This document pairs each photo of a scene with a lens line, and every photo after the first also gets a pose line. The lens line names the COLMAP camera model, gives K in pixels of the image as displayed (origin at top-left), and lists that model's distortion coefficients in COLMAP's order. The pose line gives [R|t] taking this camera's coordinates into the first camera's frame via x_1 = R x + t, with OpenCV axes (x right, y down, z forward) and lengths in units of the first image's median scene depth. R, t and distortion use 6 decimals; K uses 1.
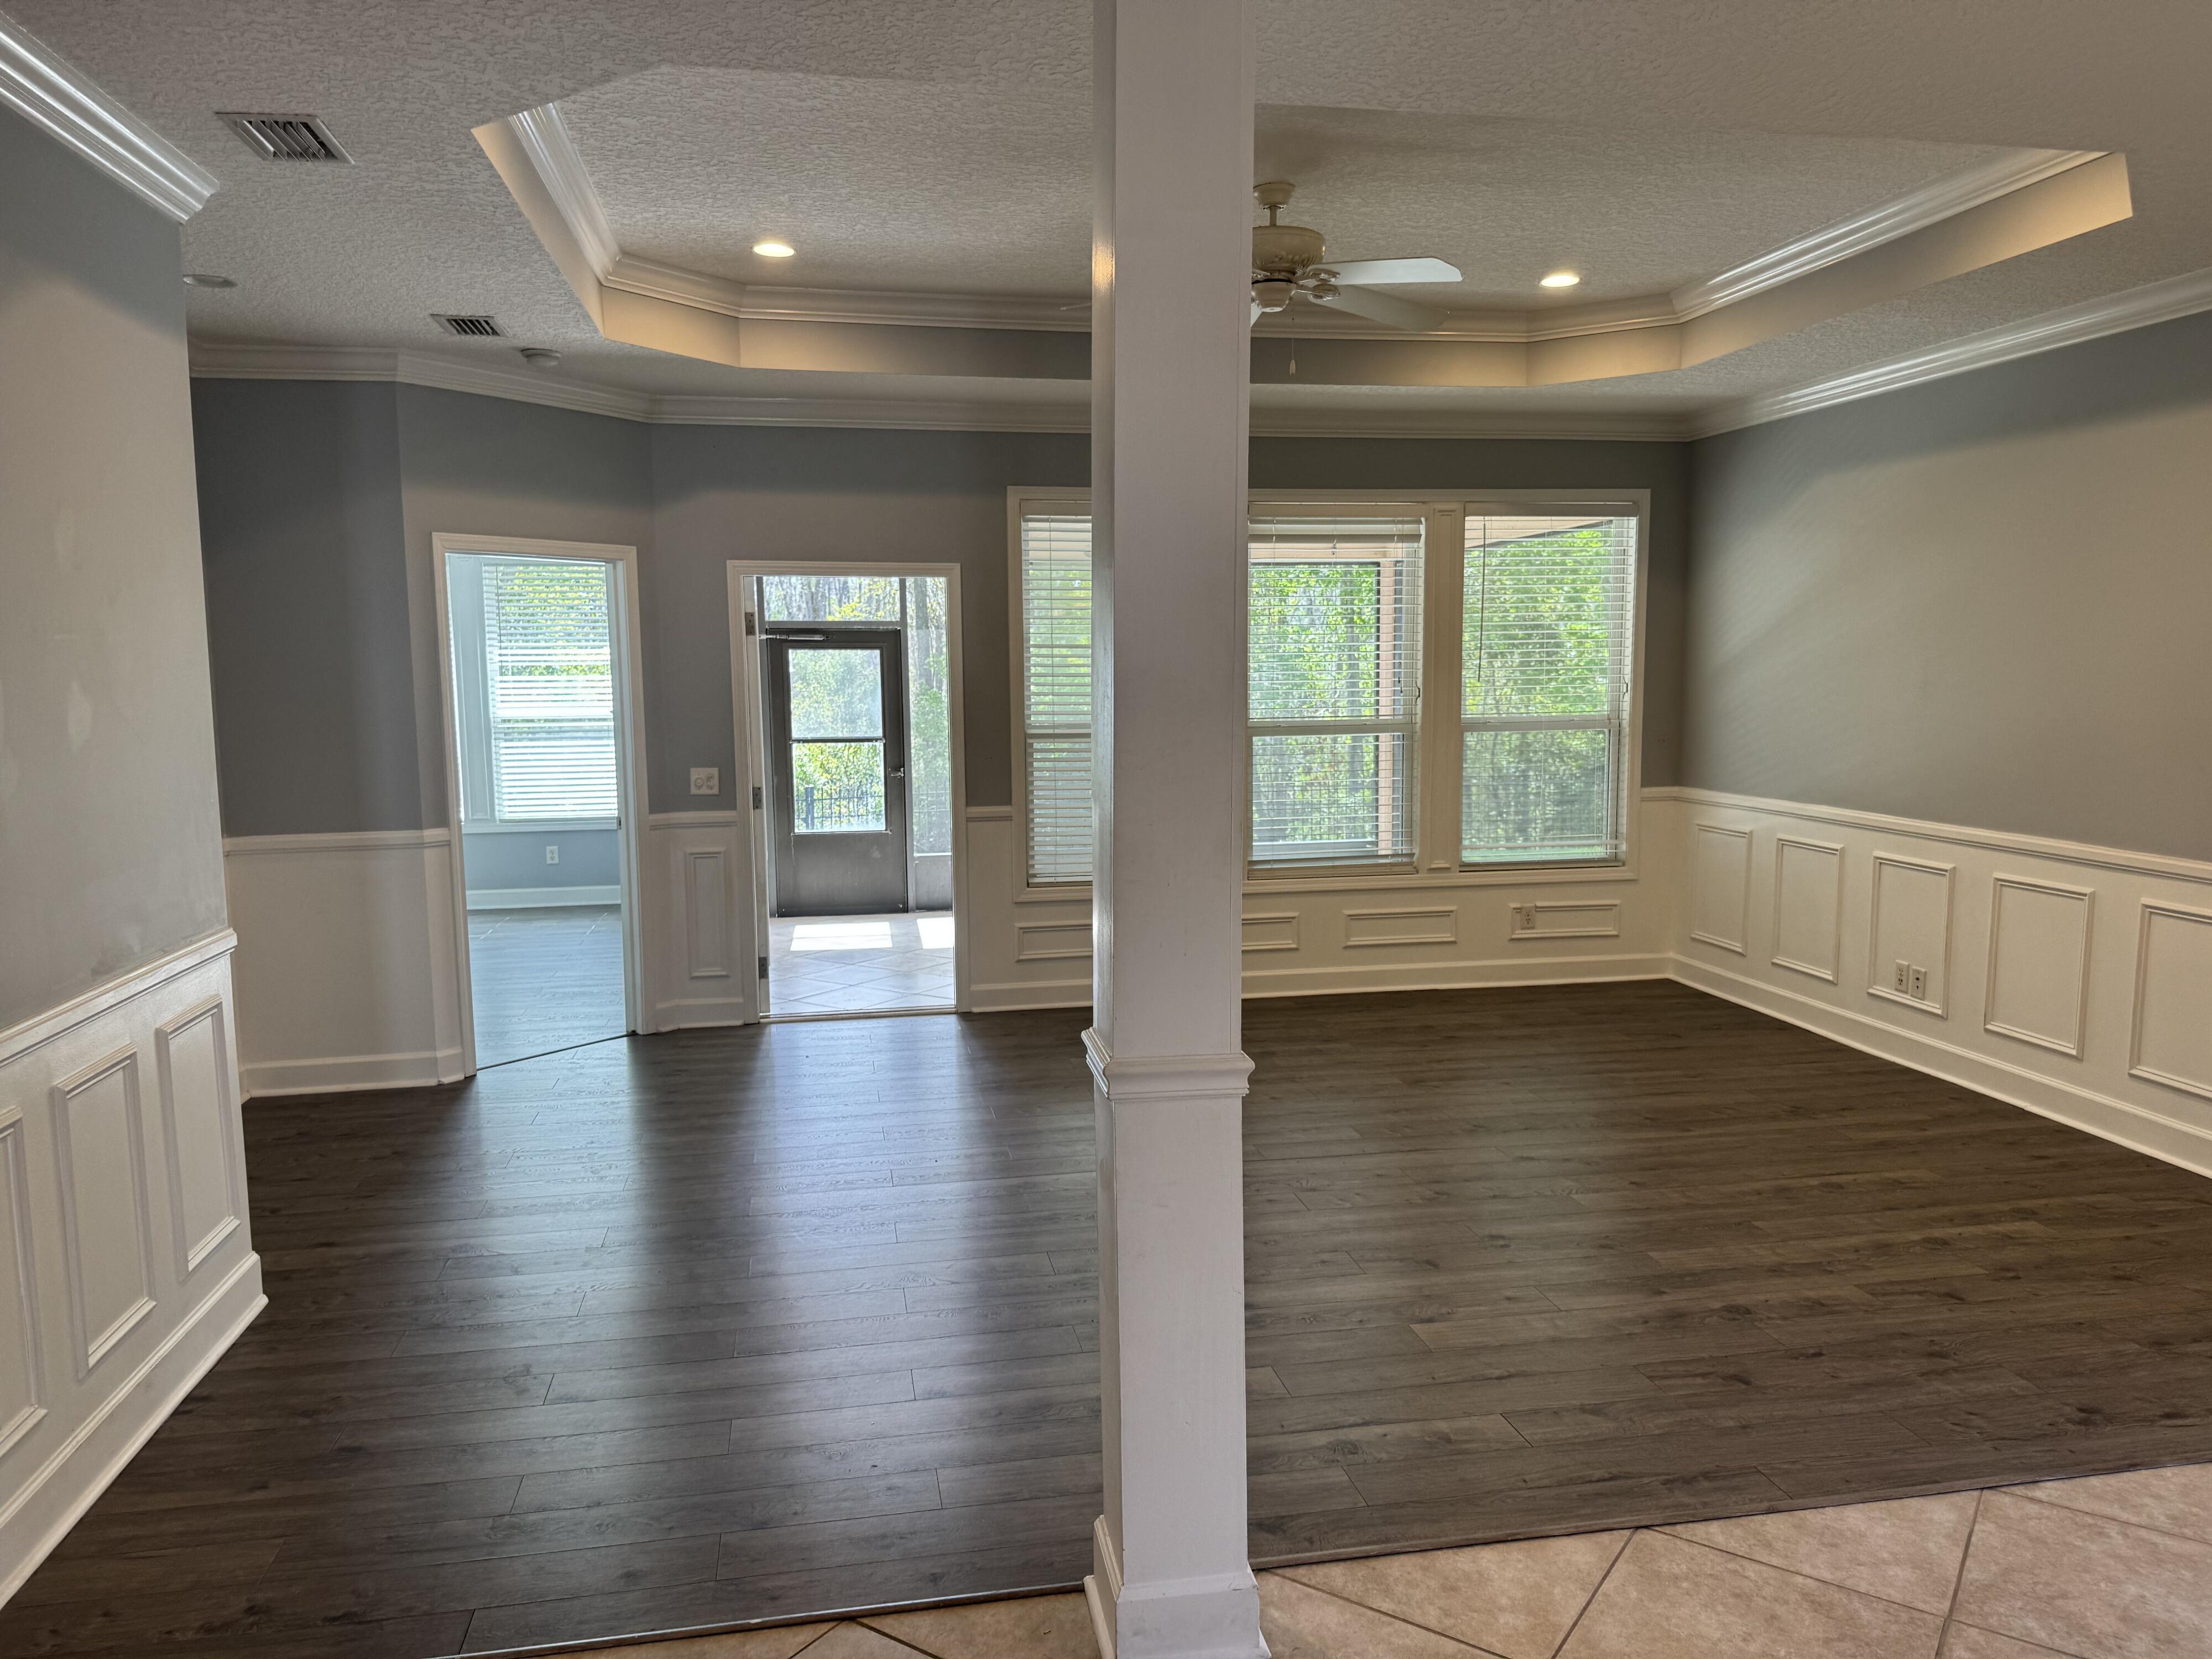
lens RADIAL K [[1554.6, 0, 1113.5], [0, 1554.6, 829.7], [0, 0, 1]] dist [0.059109, -0.075369]
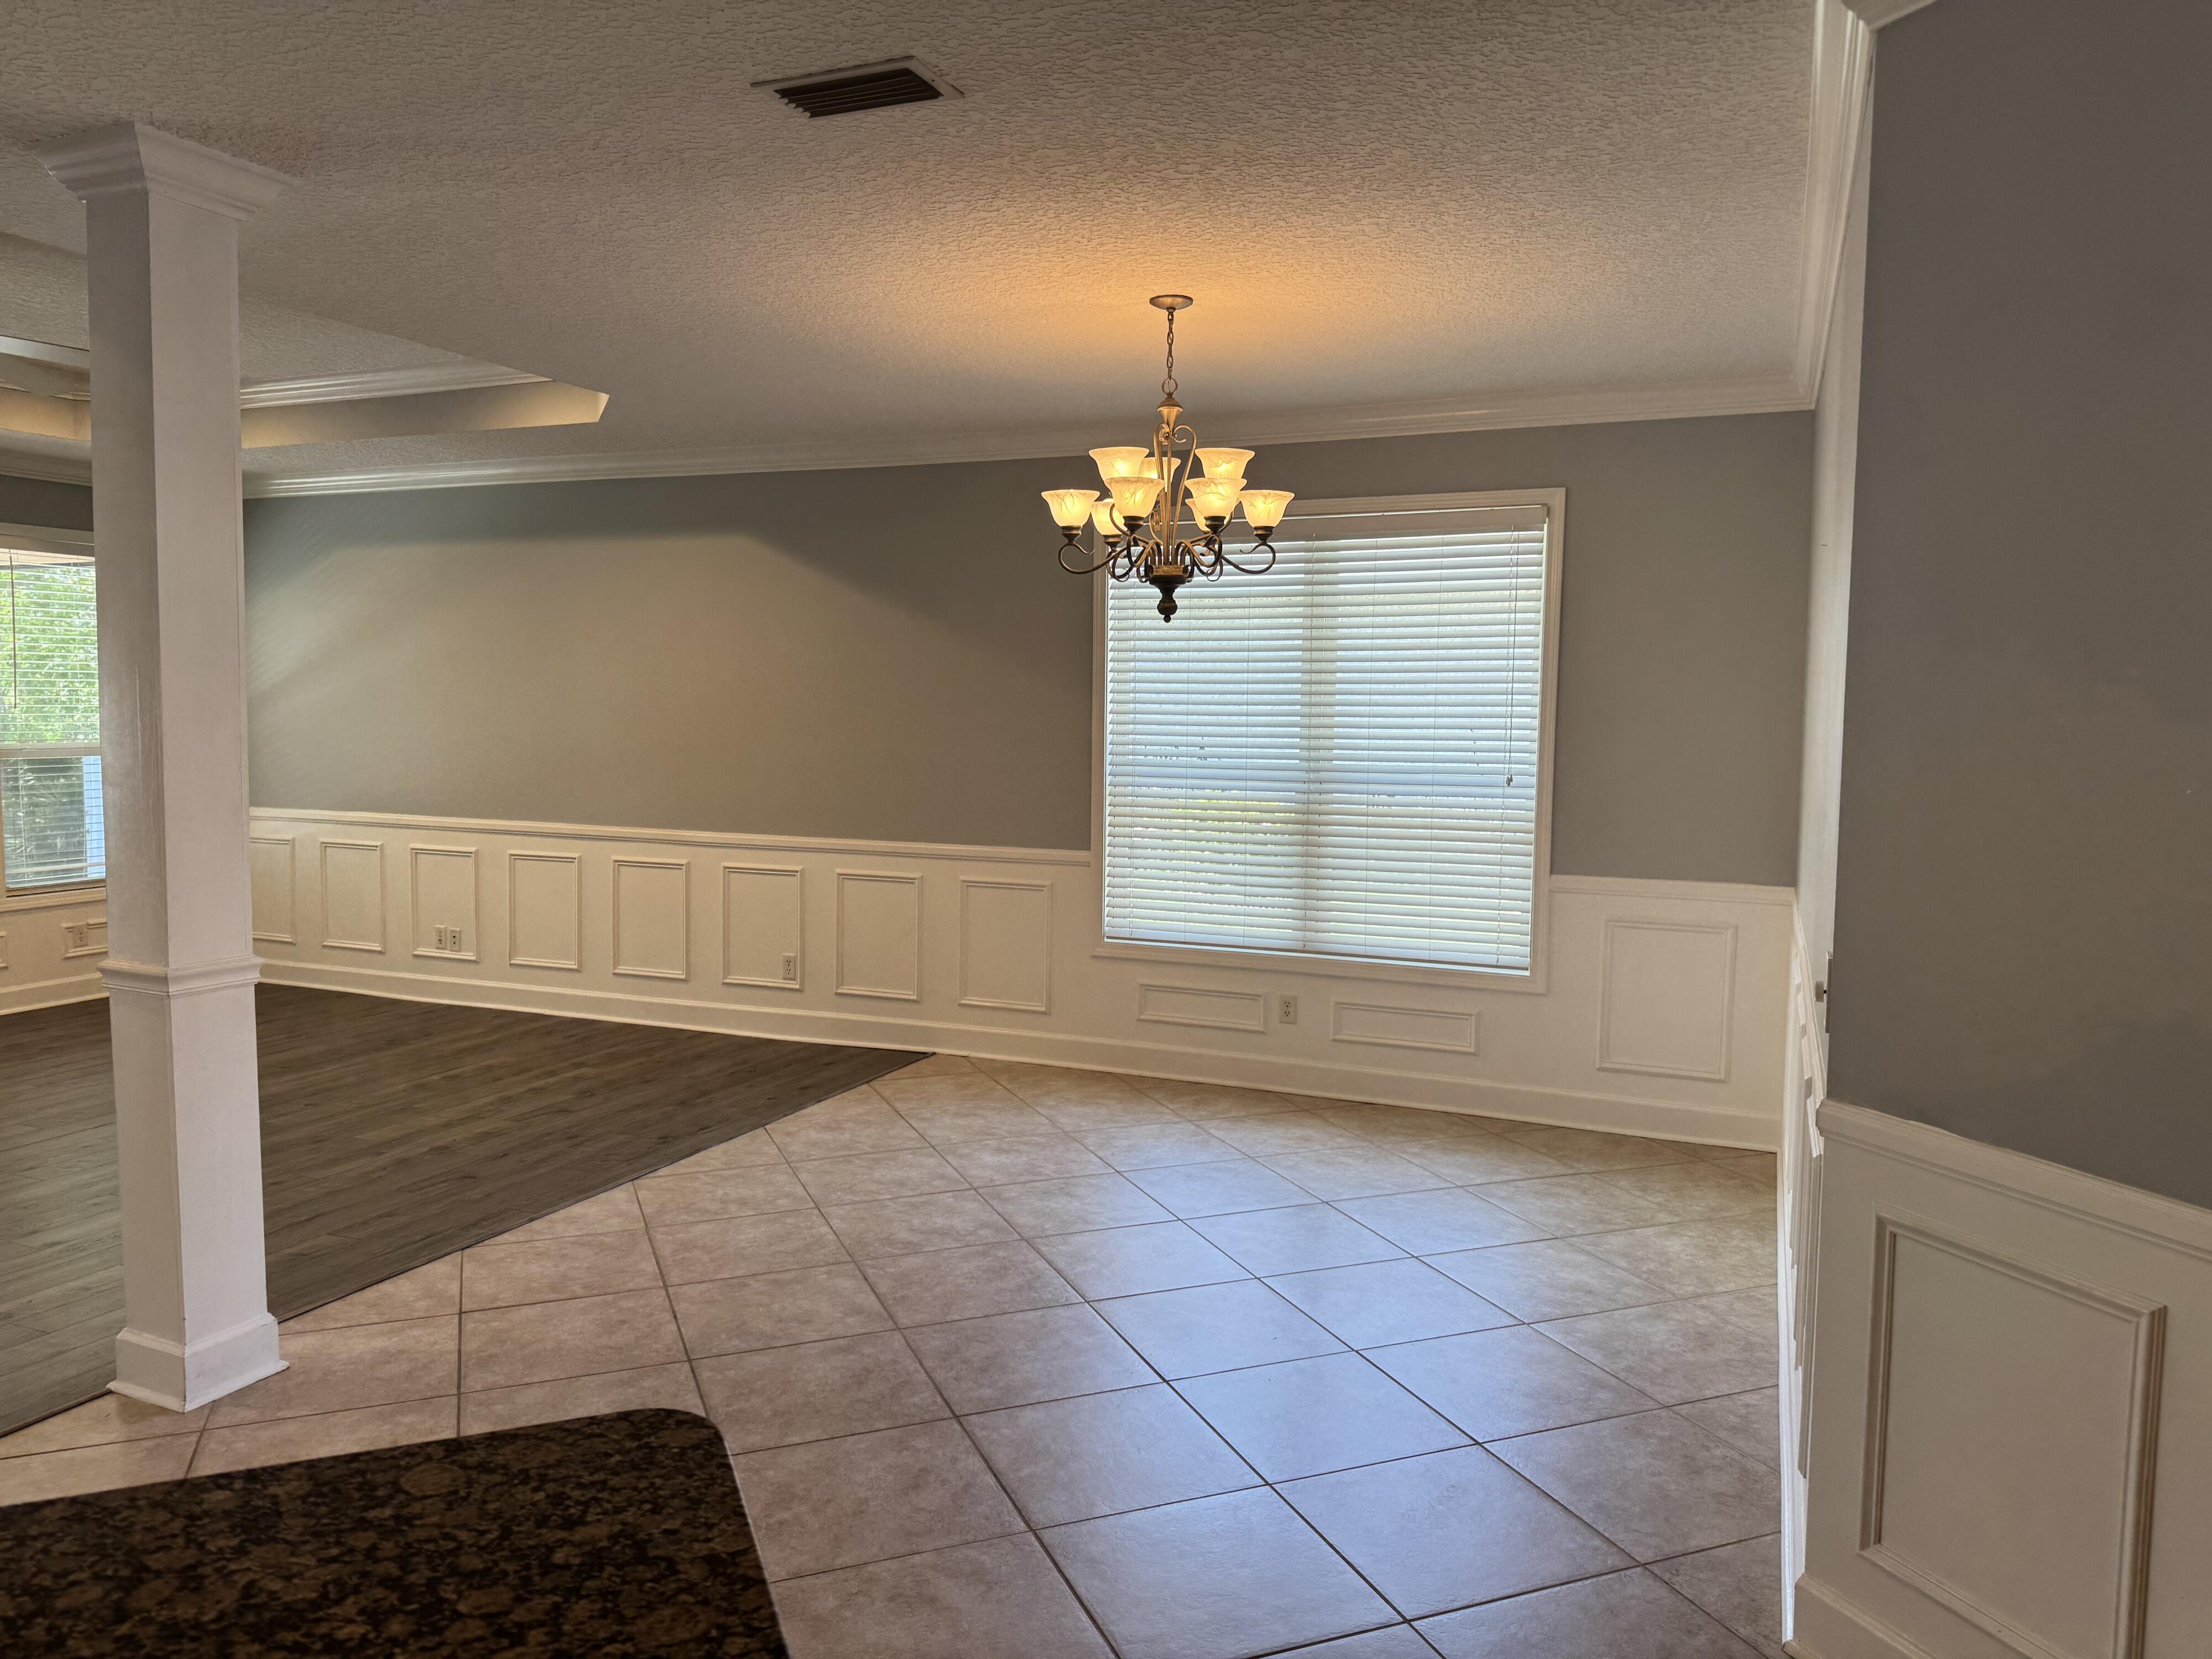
lens RADIAL K [[1554.6, 0, 1096.6], [0, 1554.6, 815.5], [0, 0, 1]] dist [0.059109, -0.075369]
pose [[0.560772, -0.046806, 0.826646, -0.309905], [0.073069, 0.997303, 0.006900, 0.026735], [-0.824740, 0.056533, 0.562680, -0.223648]]
